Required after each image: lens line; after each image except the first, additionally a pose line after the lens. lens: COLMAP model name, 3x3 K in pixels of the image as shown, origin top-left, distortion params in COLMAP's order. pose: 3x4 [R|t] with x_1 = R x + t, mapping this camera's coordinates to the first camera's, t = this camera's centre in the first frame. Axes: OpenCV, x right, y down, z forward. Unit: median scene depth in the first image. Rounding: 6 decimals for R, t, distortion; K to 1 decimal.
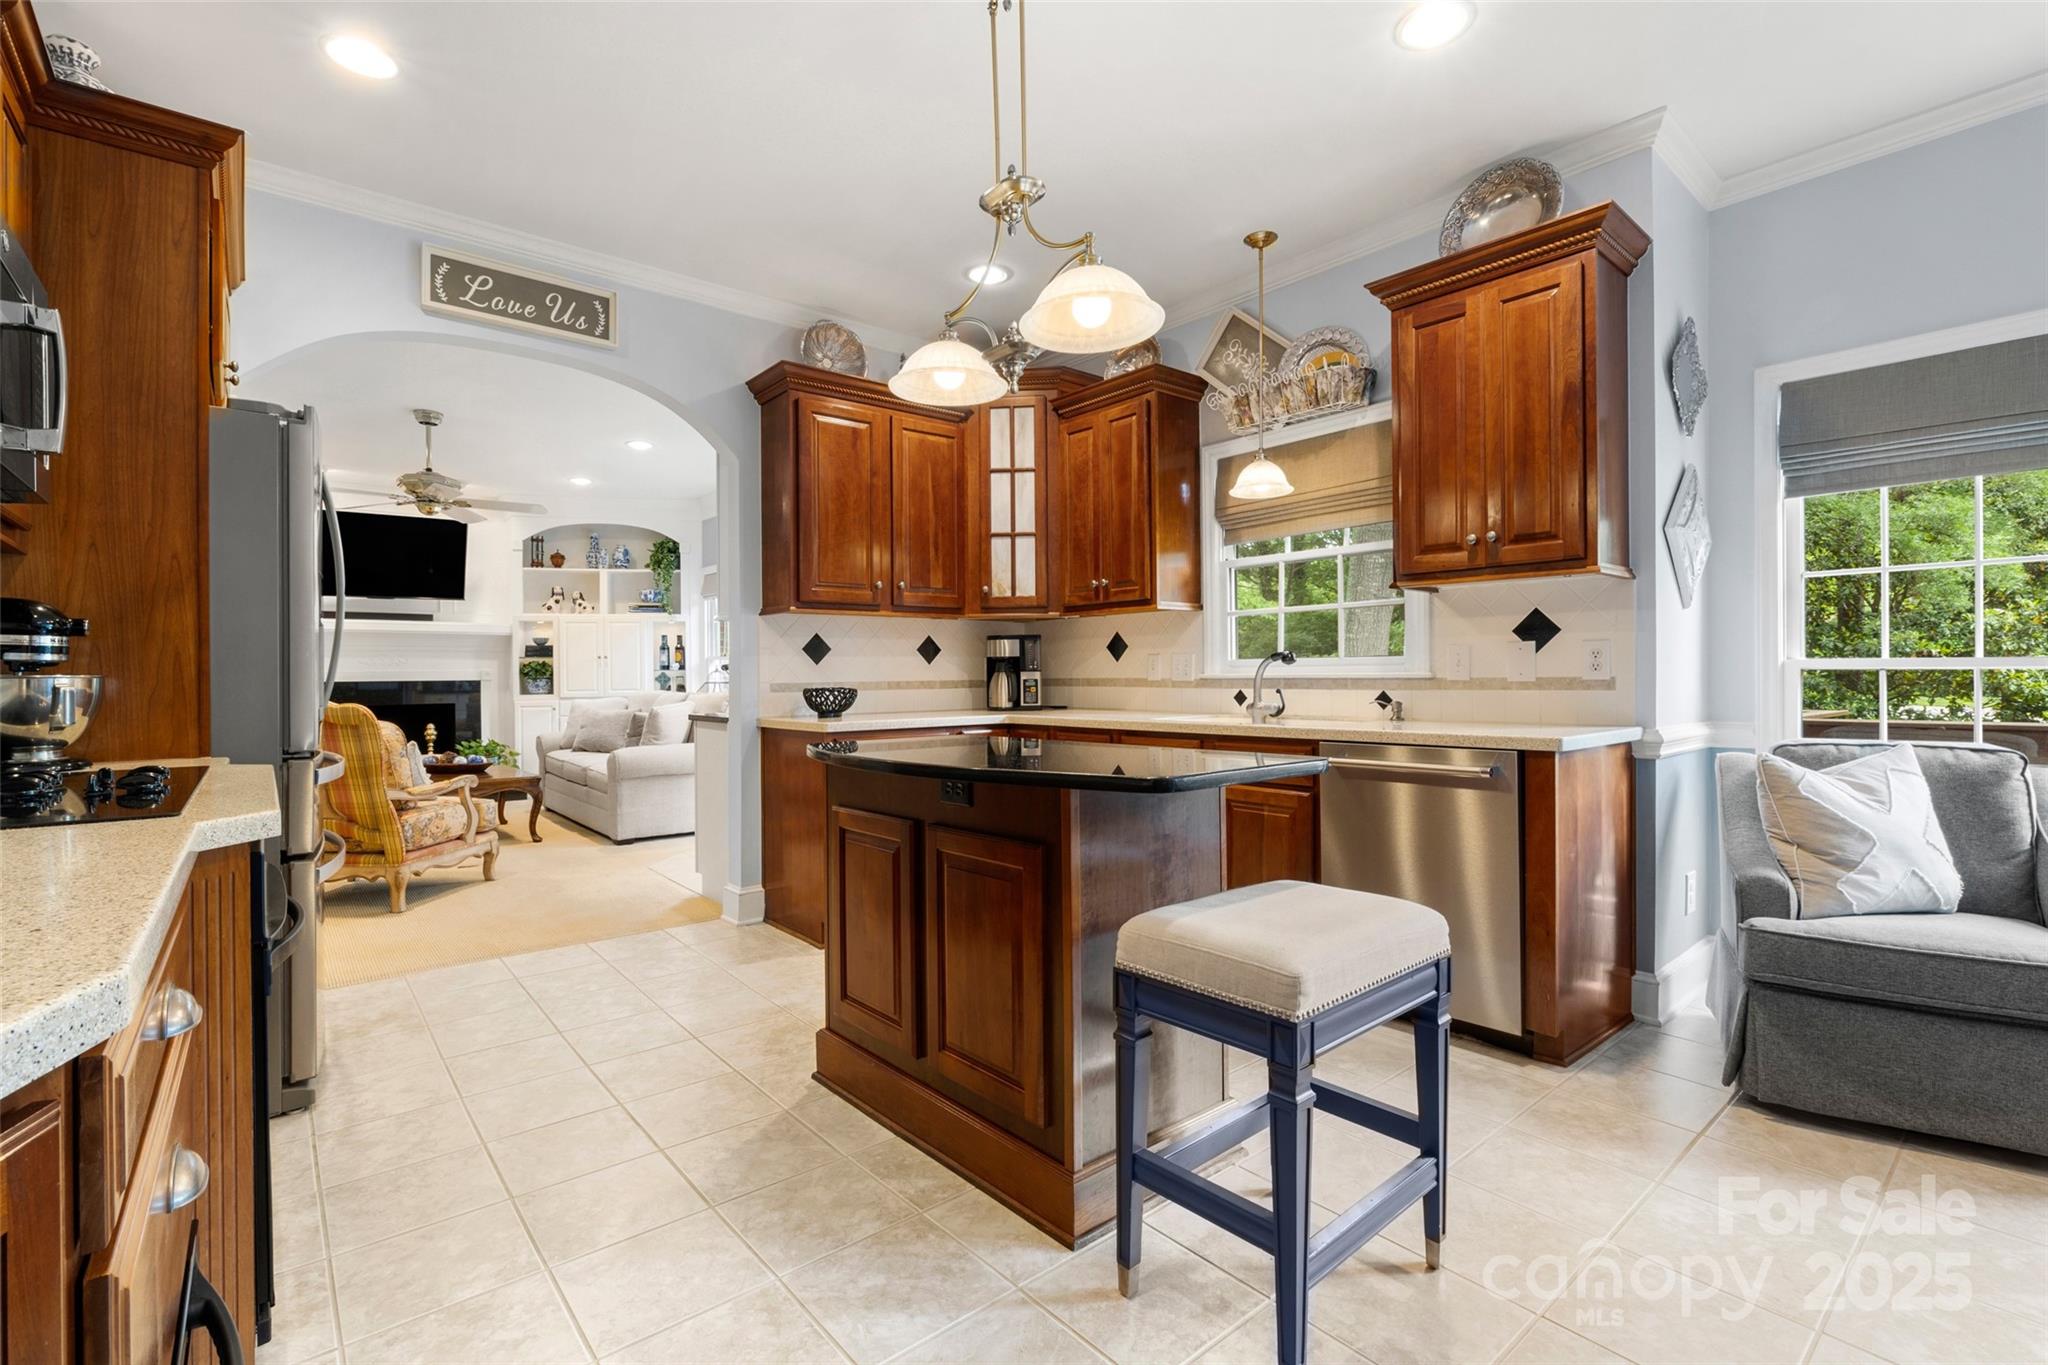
lens RADIAL K [[911.8, 0, 1025.1], [0, 911.8, 678.4], [0, 0, 1]] dist [0.000657, -0.000010]
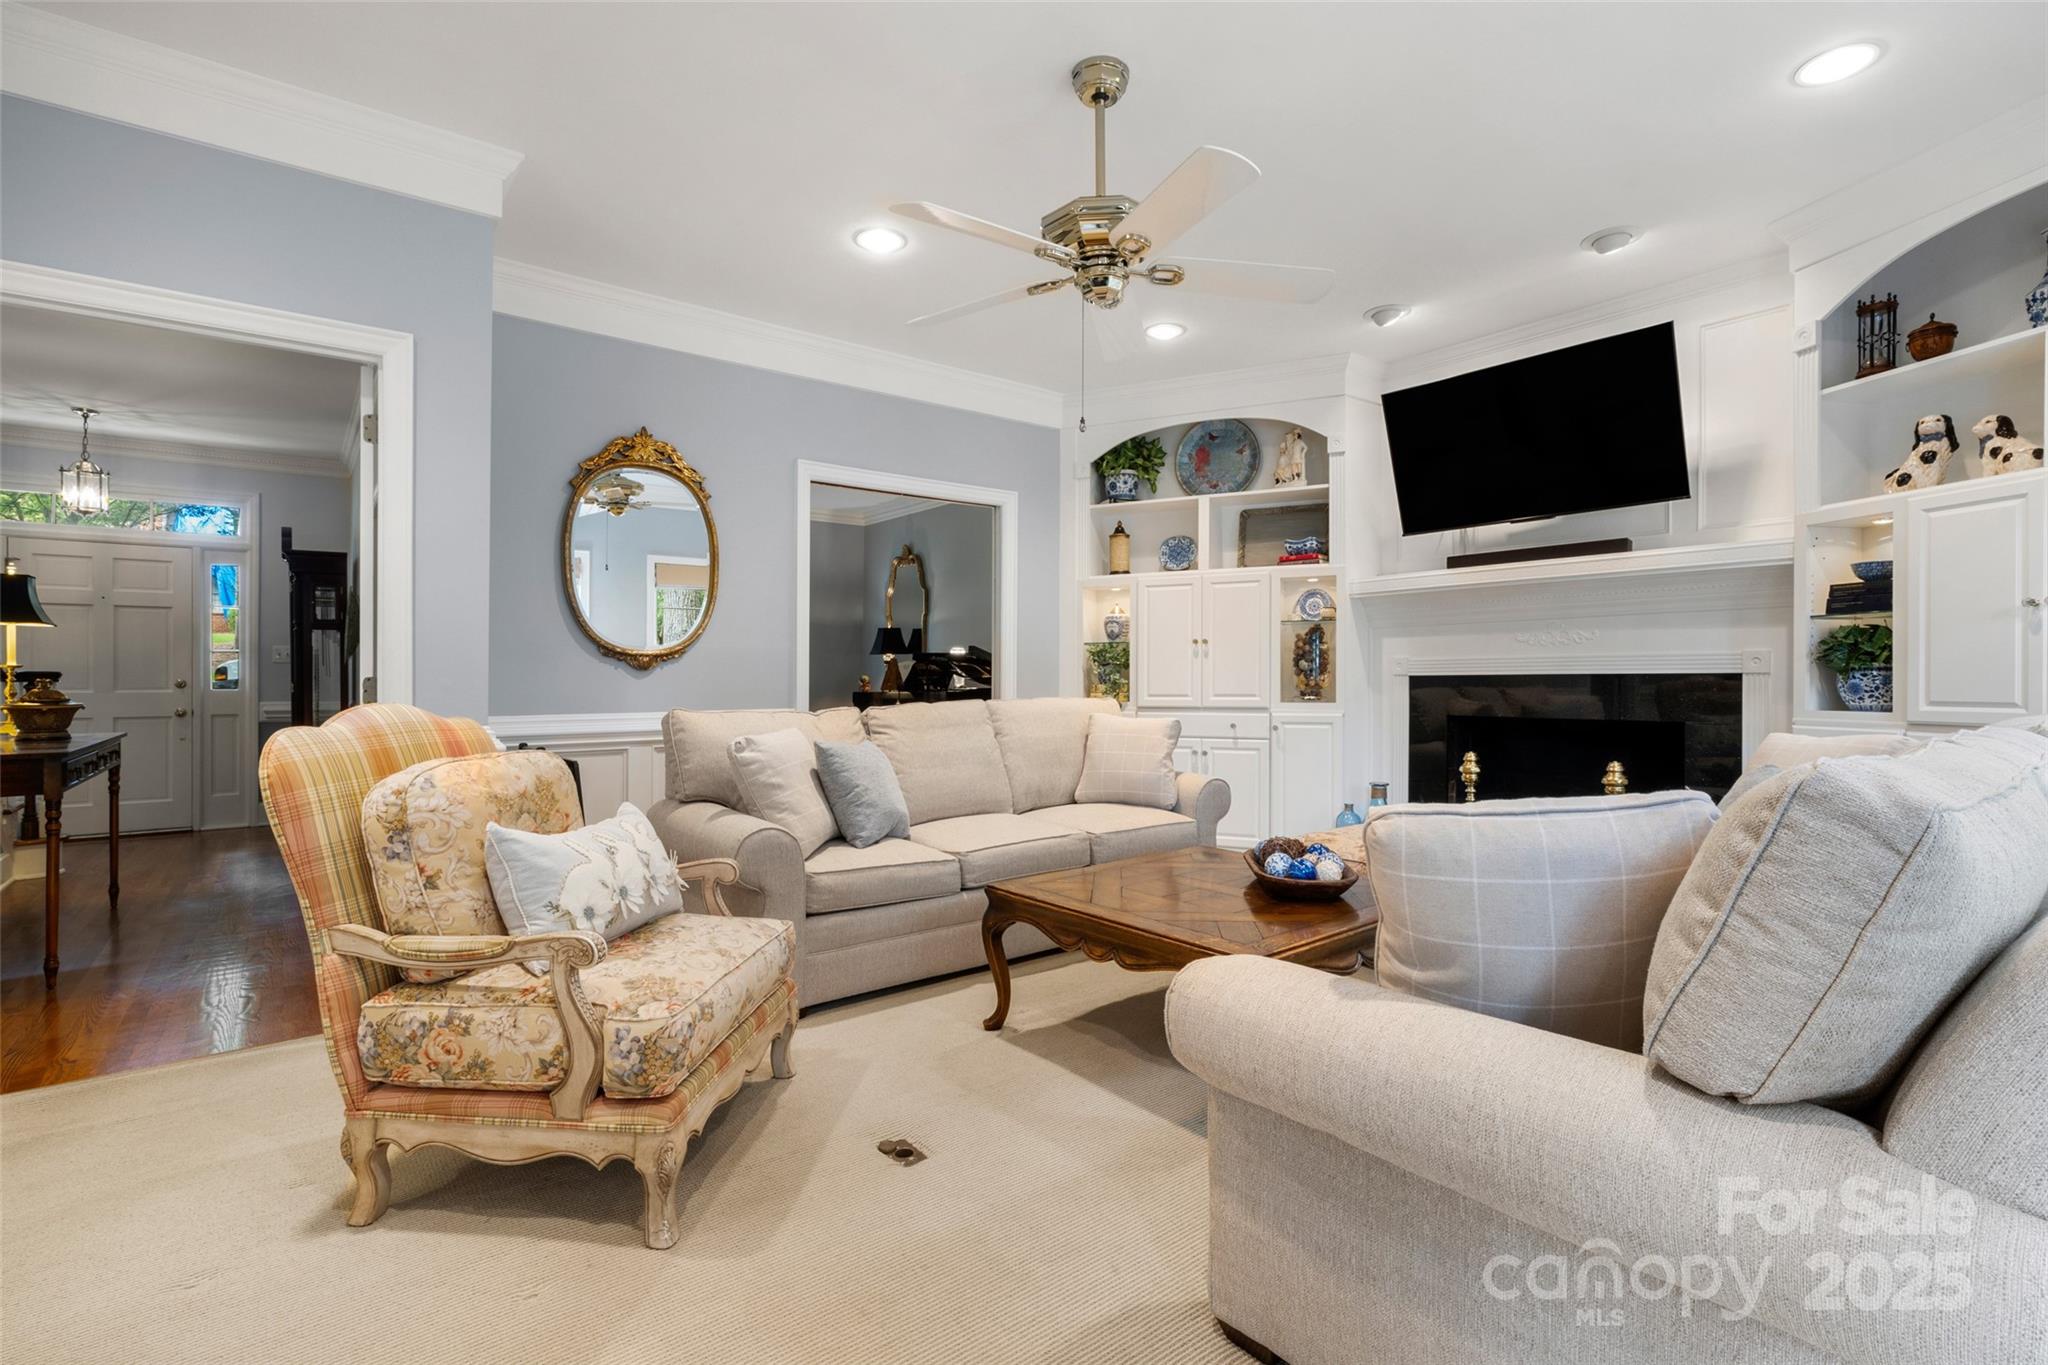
lens RADIAL K [[934.1, 0, 1033.1], [0, 934.1, 688.4], [0, 0, 1]] dist [0.005391, 0.000376]
pose [[-0.013409, 0.022169, -0.999664, -0.262451], [-0.001747, 0.999752, 0.022194, 0.001241], [0.999909, 0.002044, -0.013367, 1.289042]]
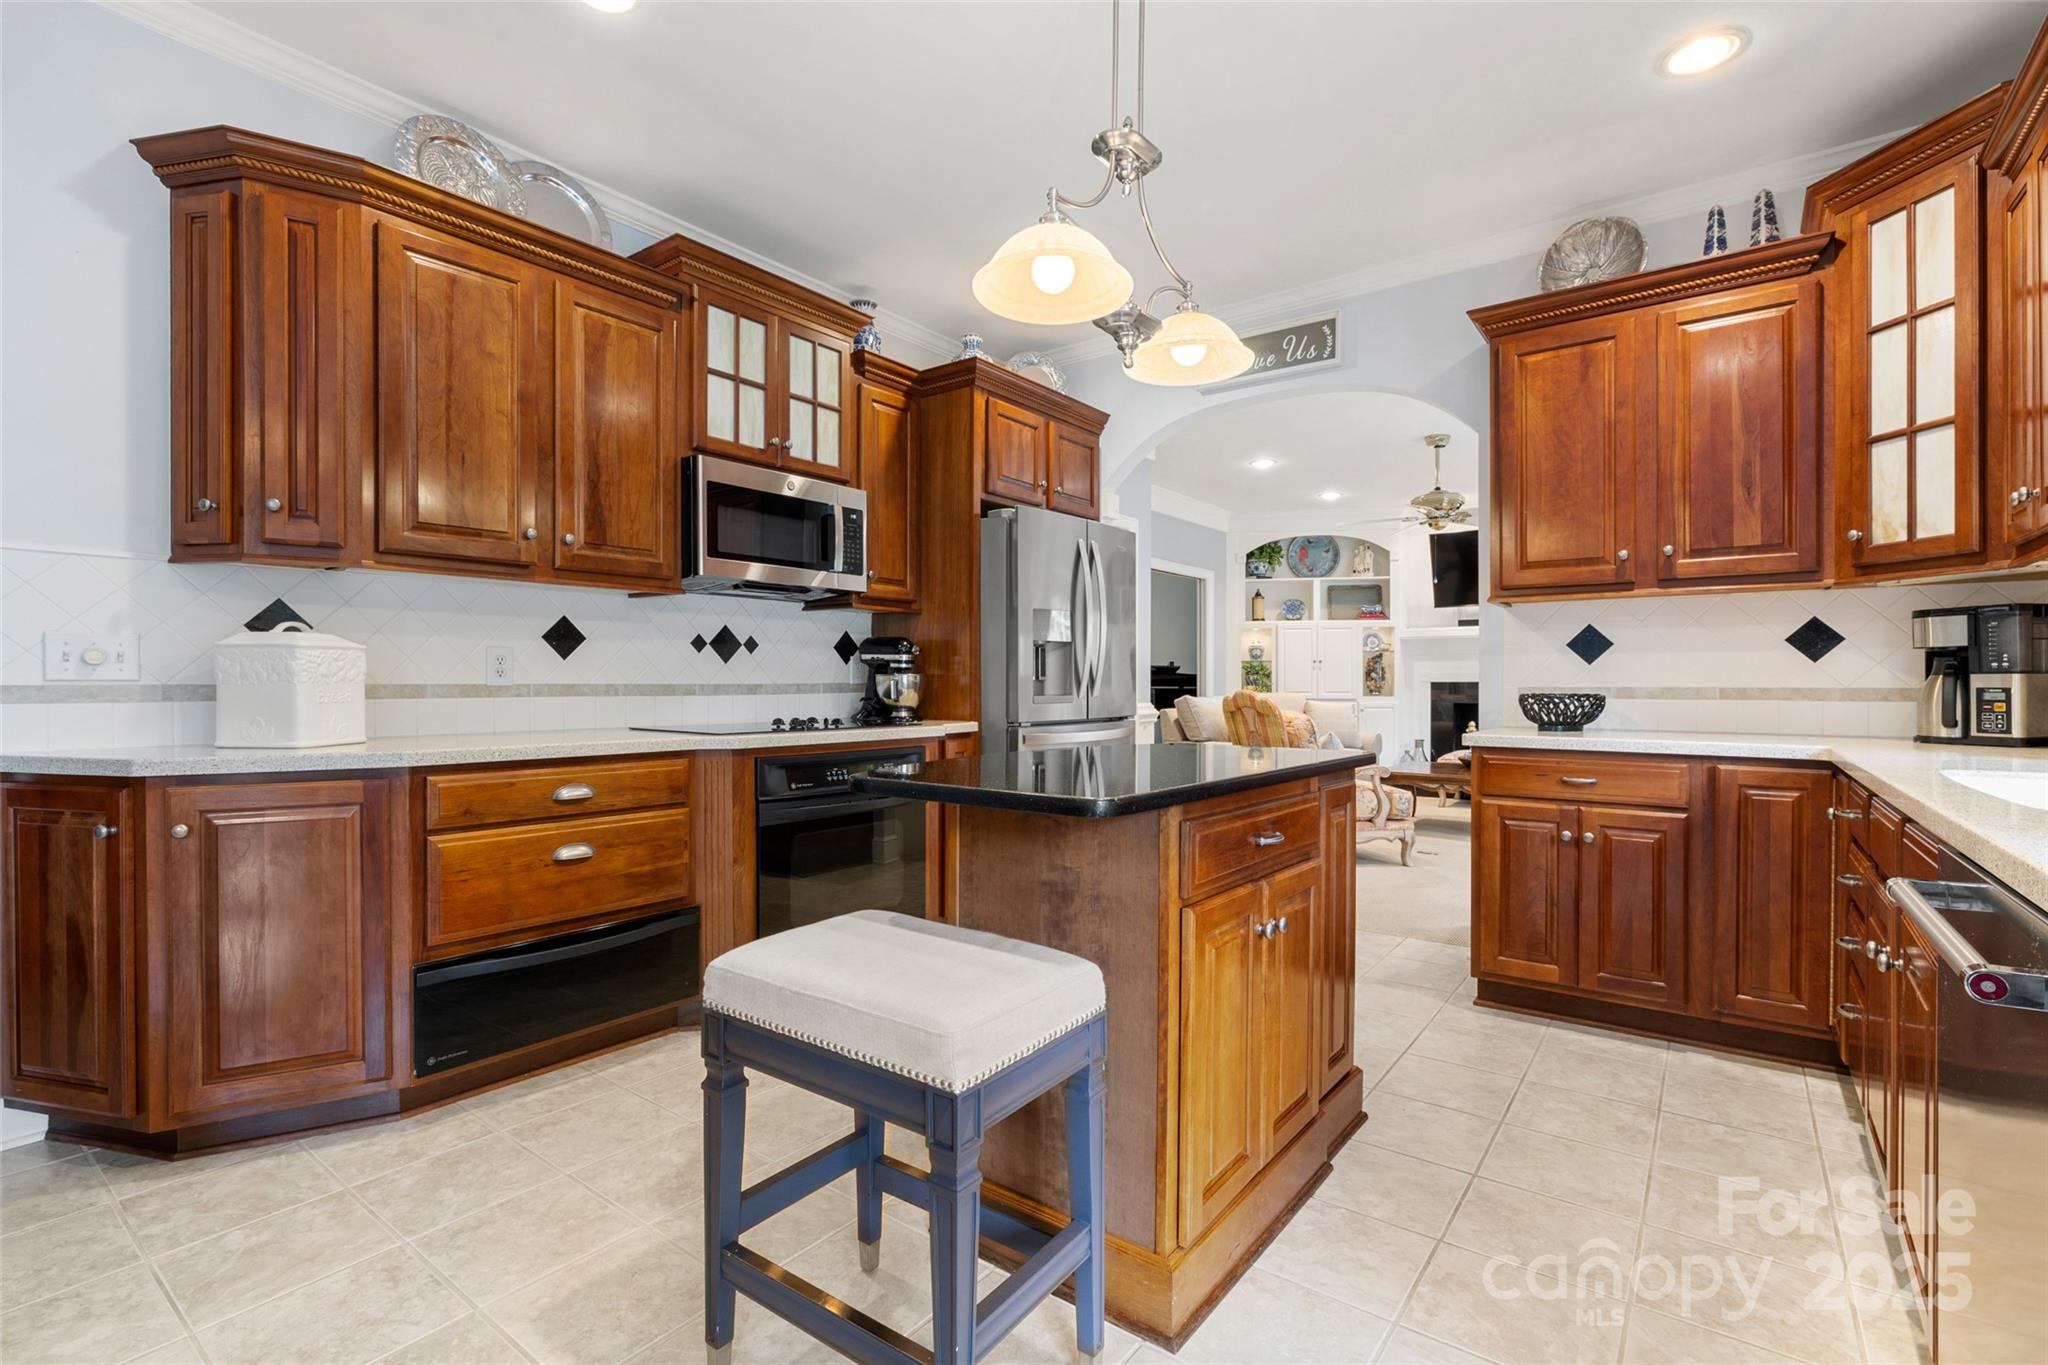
lens RADIAL K [[934.1, 0, 1008.6], [0, 934.1, 683.2], [0, 0, 1]] dist [0.005391, 0.000376]
pose [[0.230792, 0.012802, -0.972919, 0.424513], [-0.007338, 0.999908, 0.011416, -0.004262], [0.972975, 0.004505, 0.230864, 0.319982]]
